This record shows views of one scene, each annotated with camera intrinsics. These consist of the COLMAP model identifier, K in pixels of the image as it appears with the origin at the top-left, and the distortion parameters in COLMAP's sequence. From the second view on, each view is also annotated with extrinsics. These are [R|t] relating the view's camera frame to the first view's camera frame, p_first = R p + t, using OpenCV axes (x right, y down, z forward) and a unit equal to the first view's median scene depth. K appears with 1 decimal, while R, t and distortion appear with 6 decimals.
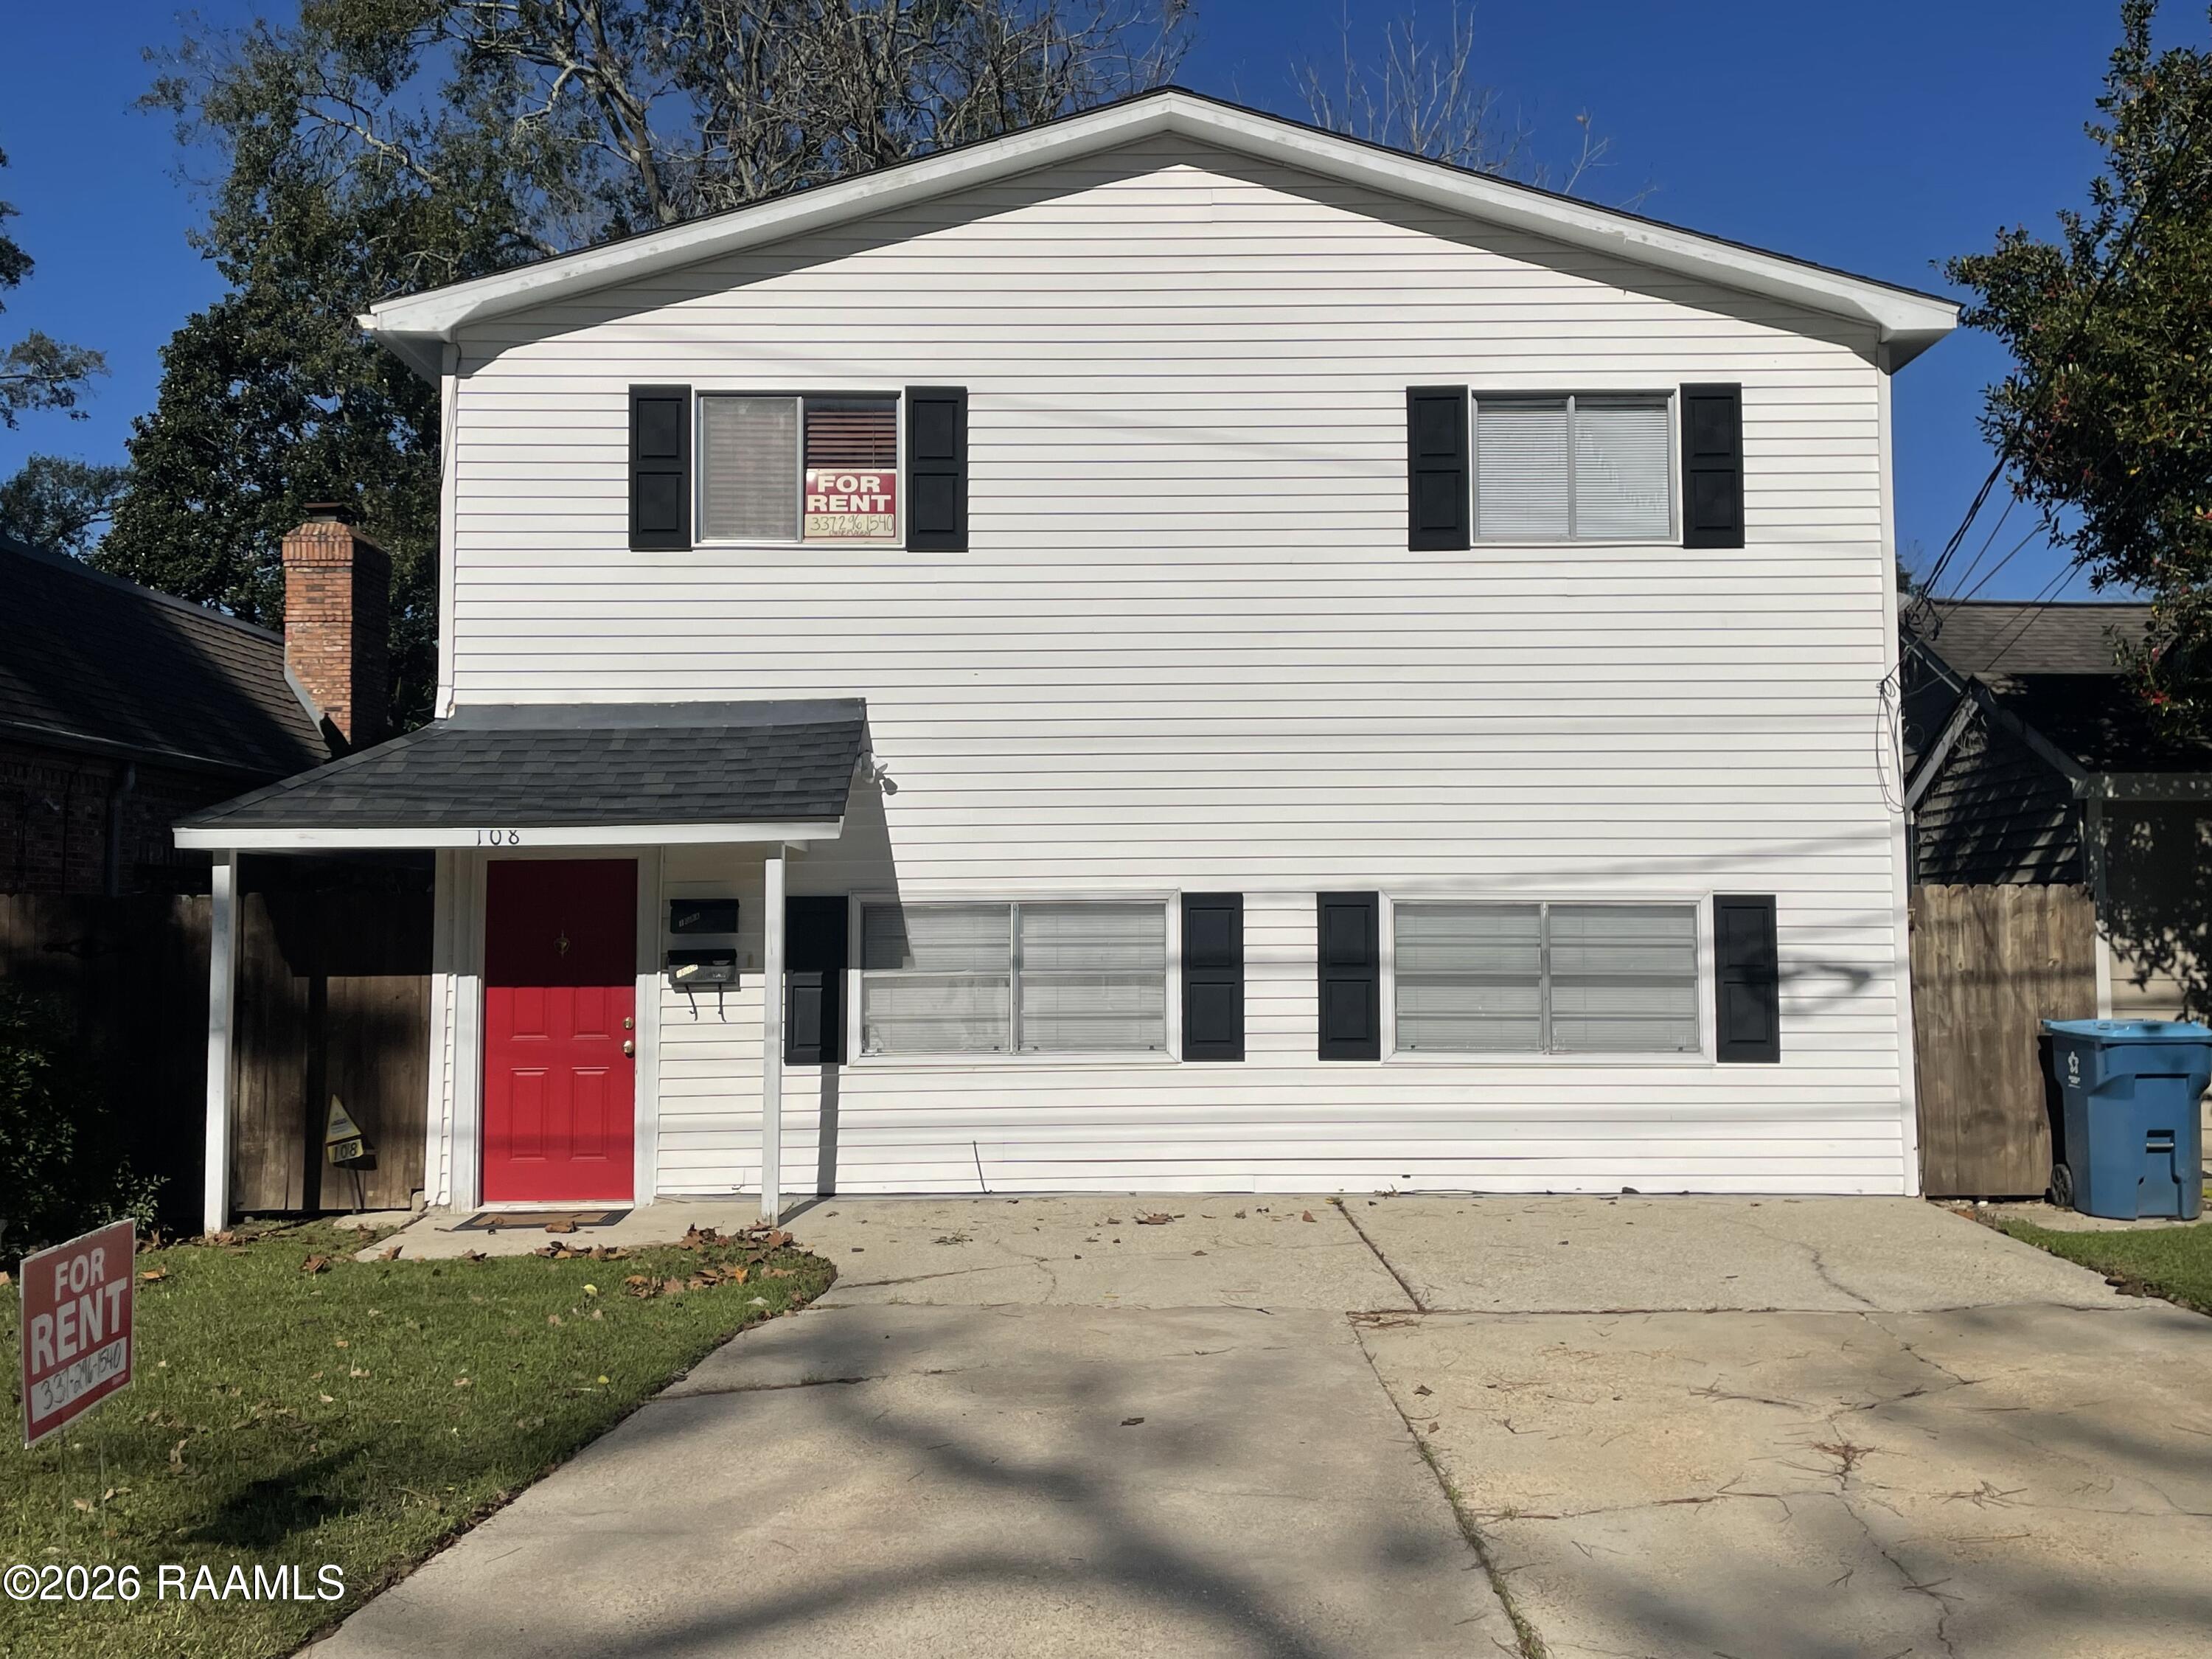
lens RADIAL K [[2107.9, 0, 1106.9], [0, 2107.9, 824.6], [0, 0, 1]] dist [-0.036427, 0.000000]
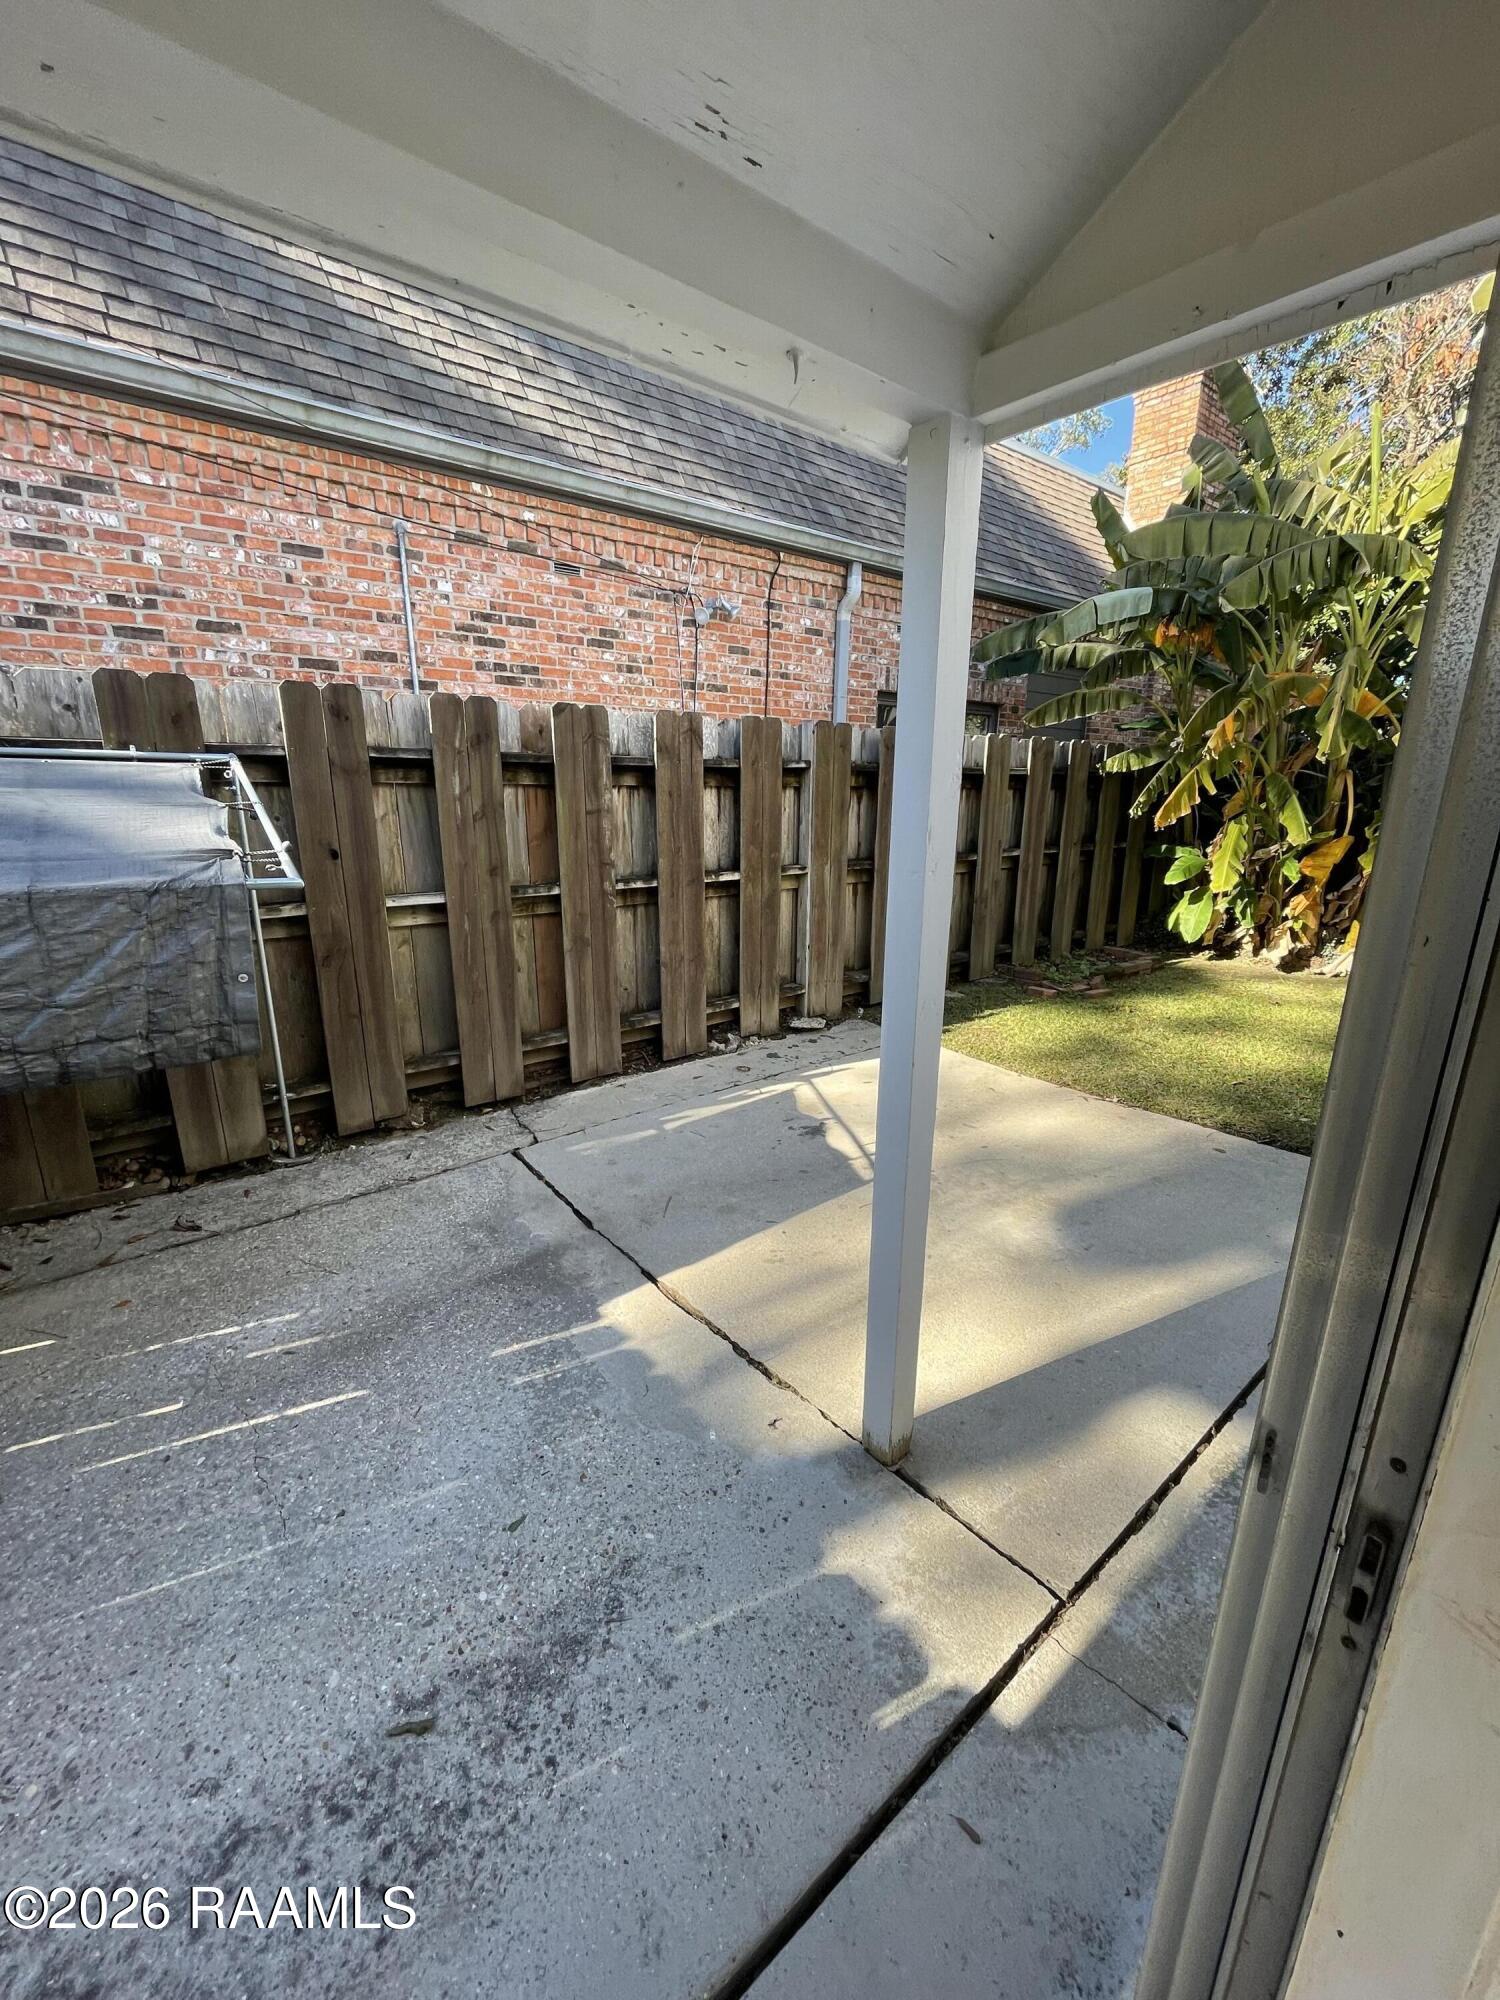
lens RADIAL K [[807.9, 0, 750.6], [0, 807.9, 1003.0], [0, 0, 1]] dist [0.000173, 0.000003]
pose [[0.638387, 0.212482, -0.739806, -0.173659], [0.031823, 0.953035, 0.301185, 0.037713], [0.769057, -0.215815, 0.601643, 0.621679]]
